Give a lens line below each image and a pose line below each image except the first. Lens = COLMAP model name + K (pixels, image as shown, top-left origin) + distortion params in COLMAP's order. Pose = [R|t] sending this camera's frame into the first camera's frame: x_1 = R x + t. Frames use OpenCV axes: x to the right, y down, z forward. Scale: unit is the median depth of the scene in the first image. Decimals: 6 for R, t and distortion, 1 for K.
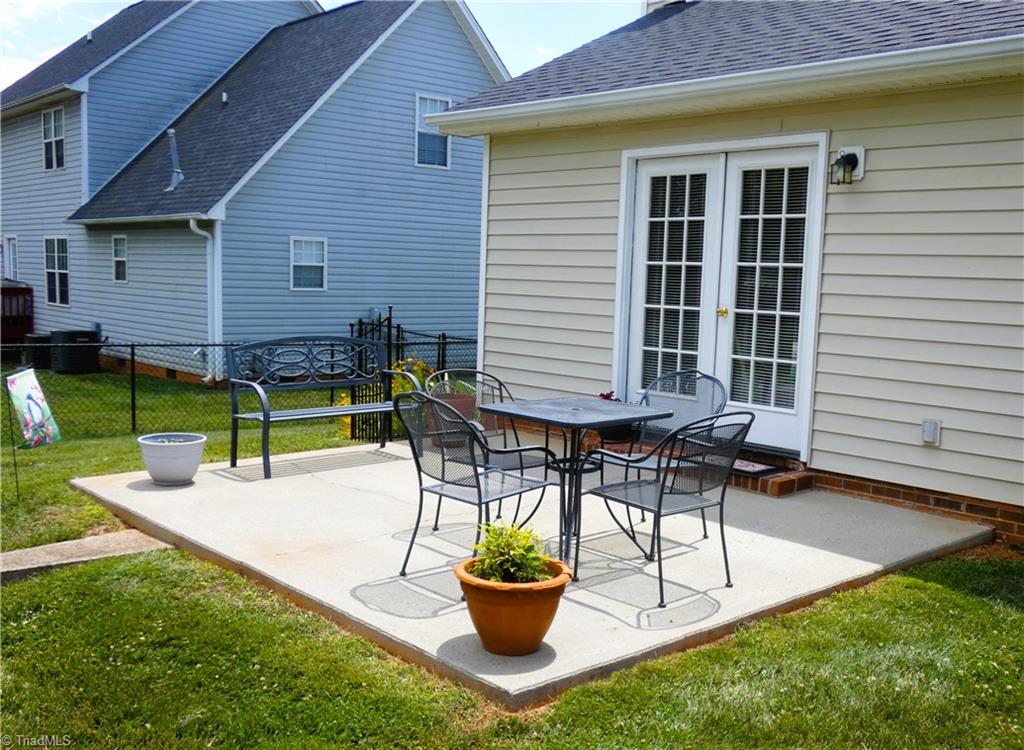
lens RADIAL K [[1072.2, 0, 512.0], [0, 1072.2, 375.0], [0, 0, 1]] dist [-0.047519, -0.009886]
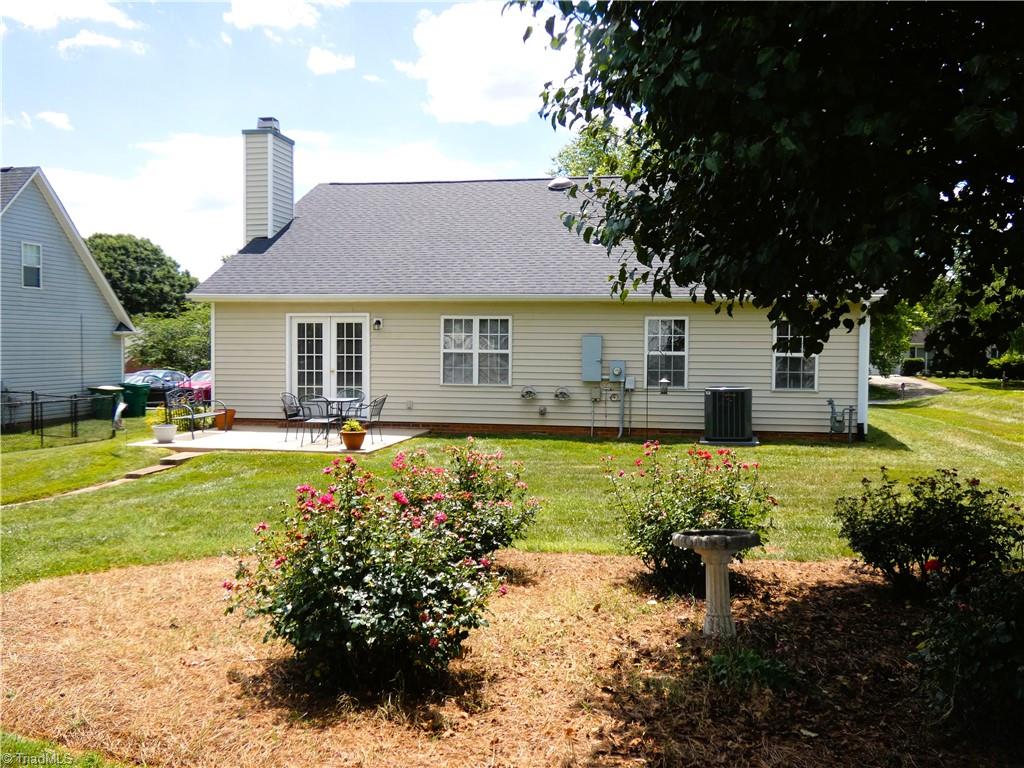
lens RADIAL K [[931.4, 0, 512.0], [0, 931.4, 384.0], [0, 0, 1]] dist [0.000300, -0.000399]
pose [[0.795126, -0.048837, 0.604475, -0.948022], [0.077244, 0.996789, -0.021074, 0.064599], [-0.601505, 0.063449, 0.796345, -1.298824]]
